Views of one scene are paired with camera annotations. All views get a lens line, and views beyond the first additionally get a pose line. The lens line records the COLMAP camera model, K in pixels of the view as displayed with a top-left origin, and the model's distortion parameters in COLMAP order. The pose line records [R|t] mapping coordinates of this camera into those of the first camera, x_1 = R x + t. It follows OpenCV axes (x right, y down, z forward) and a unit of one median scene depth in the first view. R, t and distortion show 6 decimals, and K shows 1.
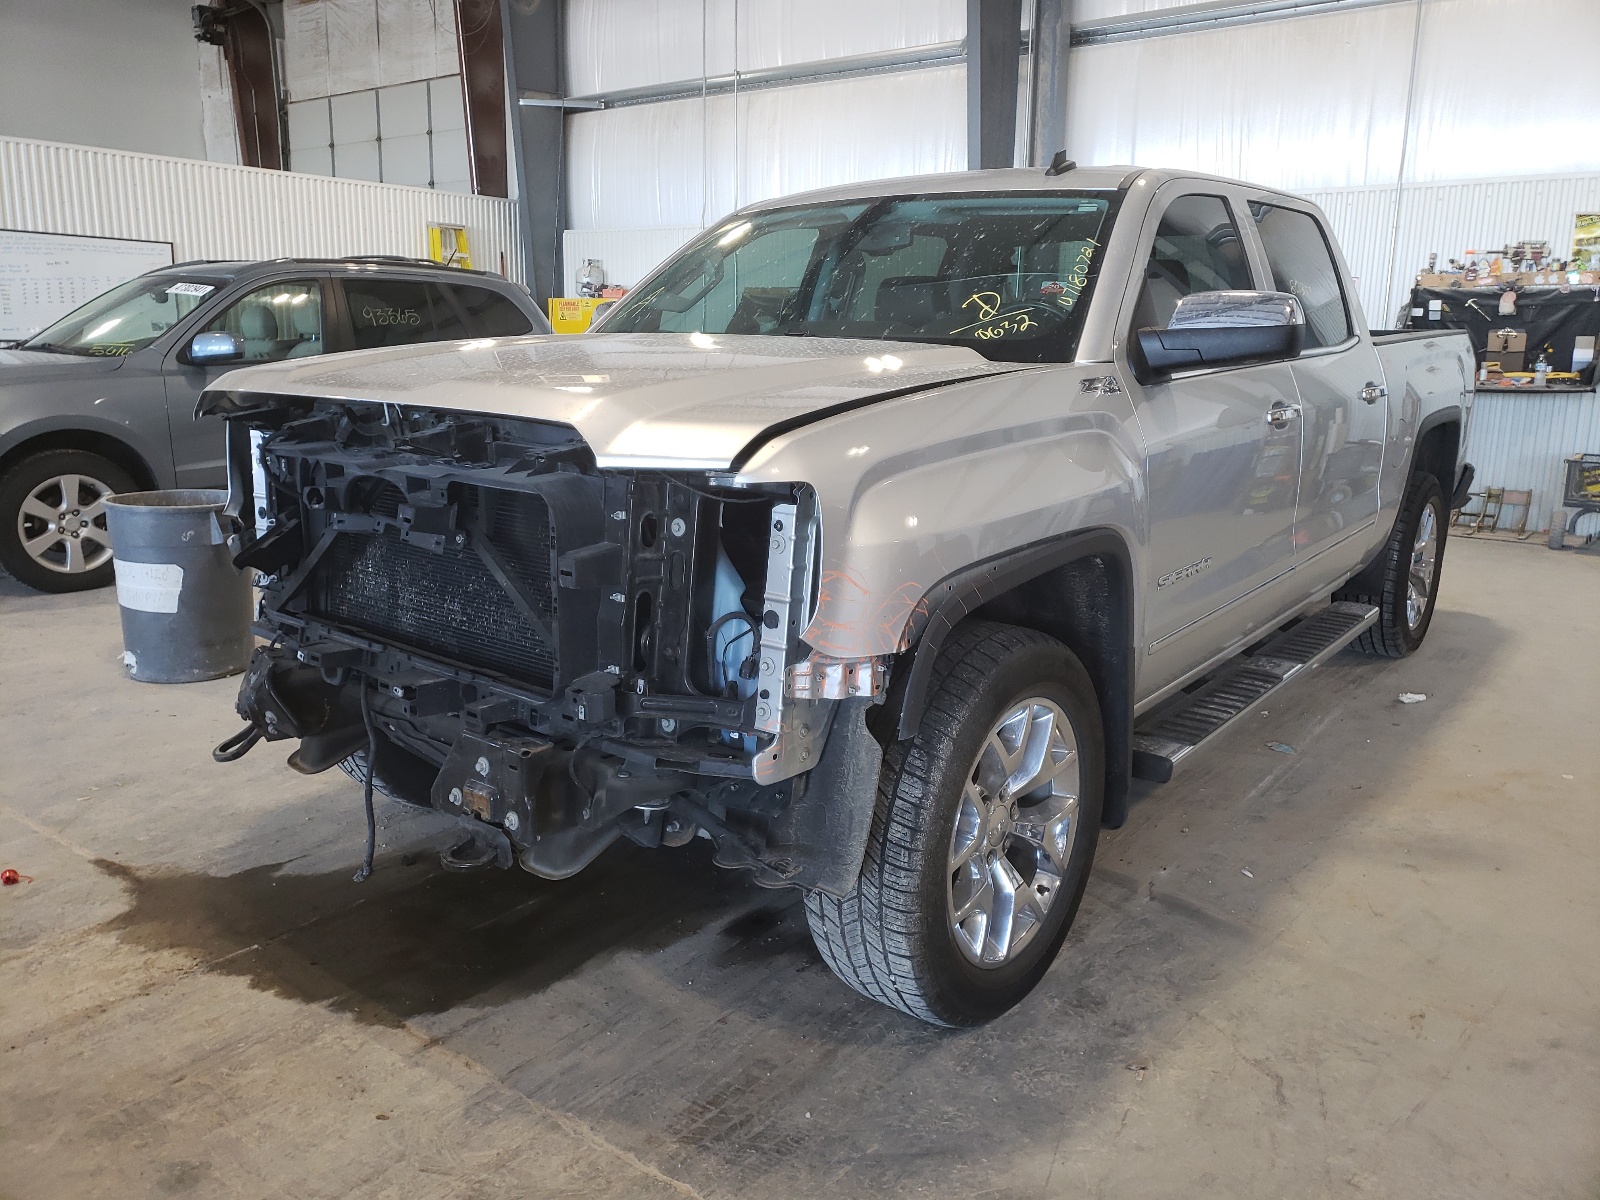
lens RADIAL K [[1253.4, 0, 796.7], [0, 1253.4, 564.2], [0, 0, 1]] dist [0.032449, -0.002398]
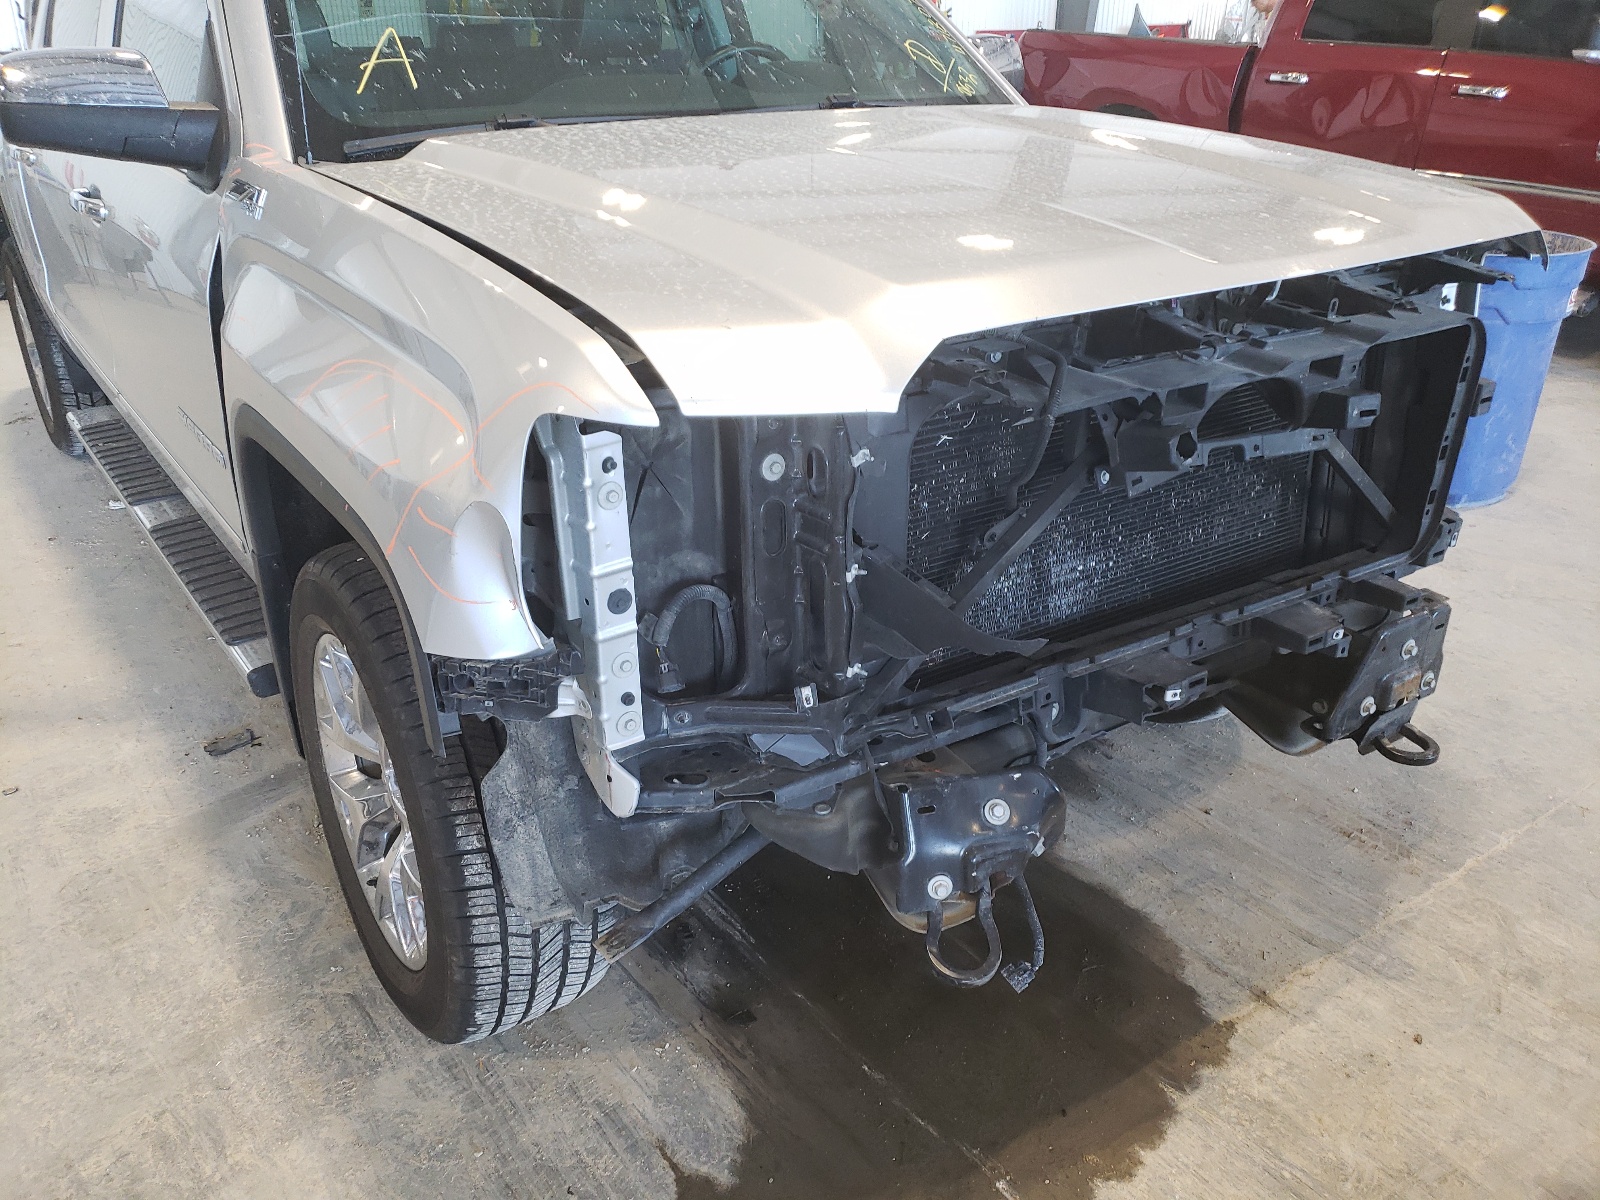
lens RADIAL K [[1240.3, 0, 778.7], [0, 1240.3, 600.1], [0, 0, 1]] dist [0.072290, -0.071583]
pose [[0.289692, -0.412111, 0.863854, -0.801264], [0.184692, 0.909661, 0.372028, -0.200941], [-0.939131, 0.051773, 0.339635, 0.789987]]
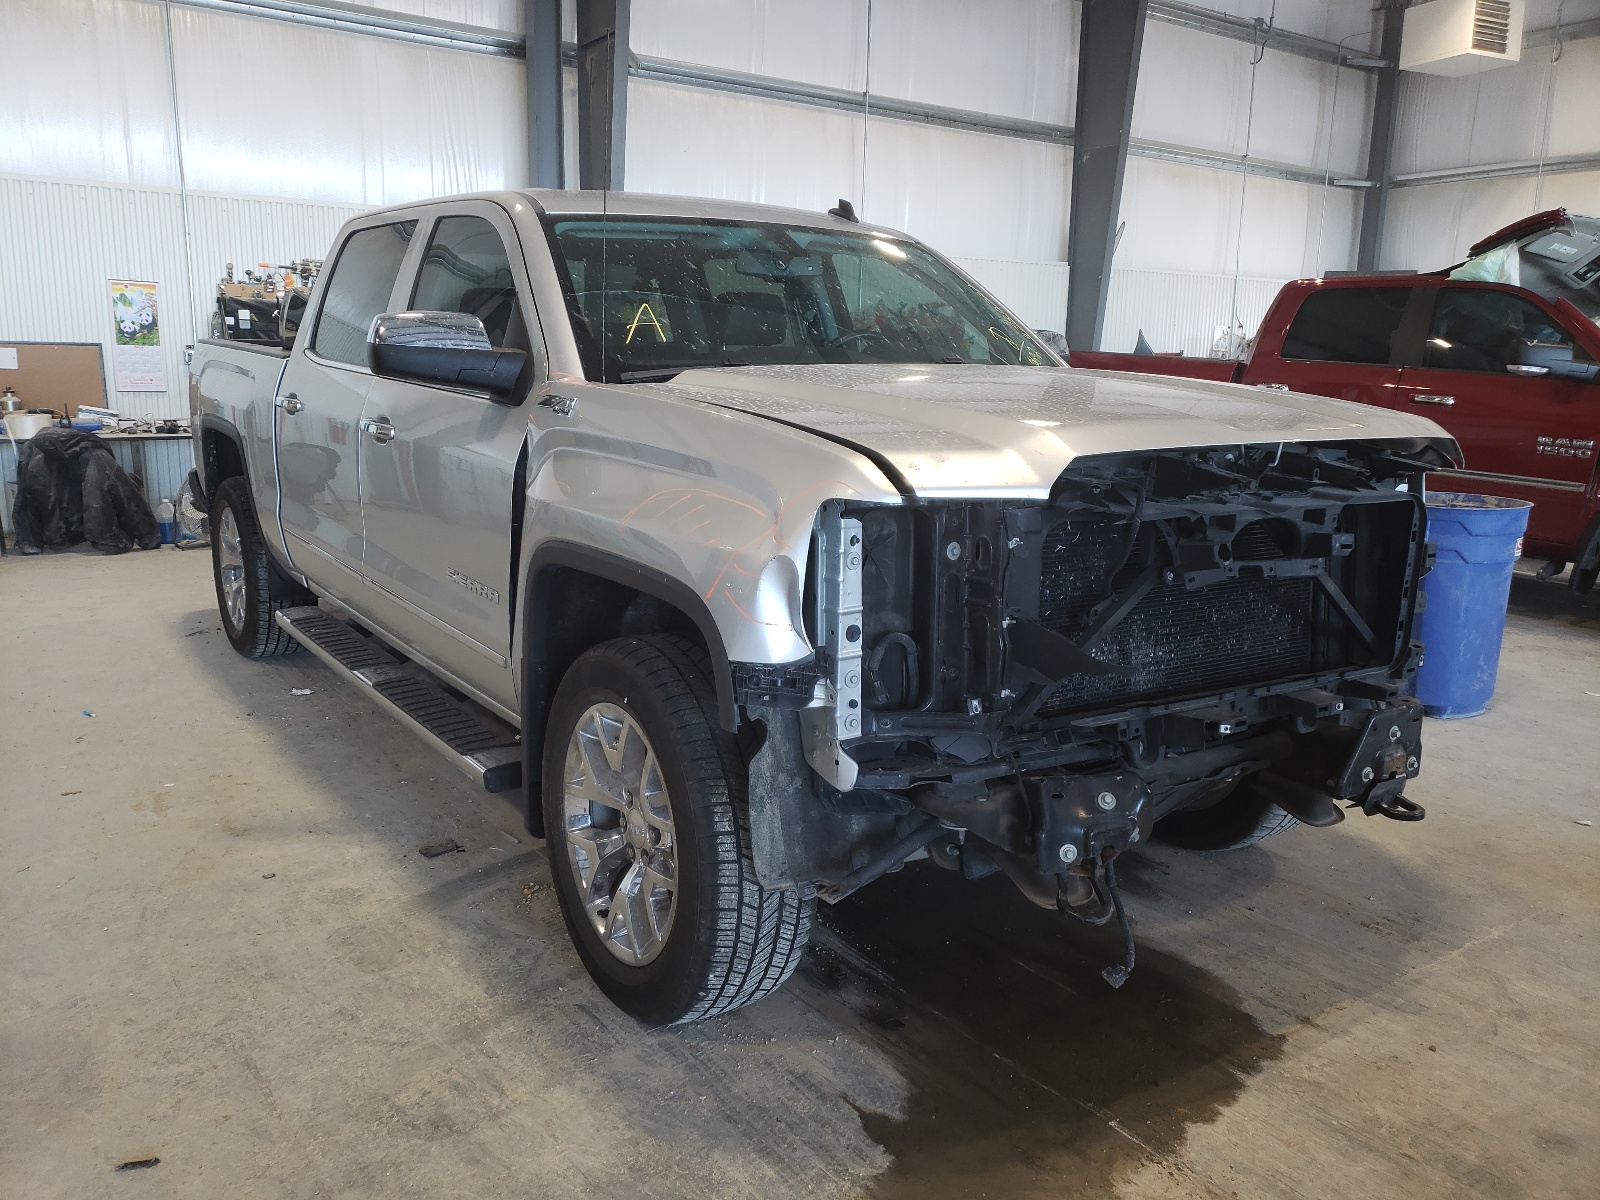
lens RADIAL K [[1233.7, 0, 800.0], [0, 1233.7, 600.0], [0, 0, 1]] dist [0.063294, -0.044931]
pose [[0.290537, -0.193367, 0.937122, -1.067361], [0.163817, 0.974960, 0.150386, -0.166497], [-0.942737, 0.109824, 0.314939, 0.811673]]
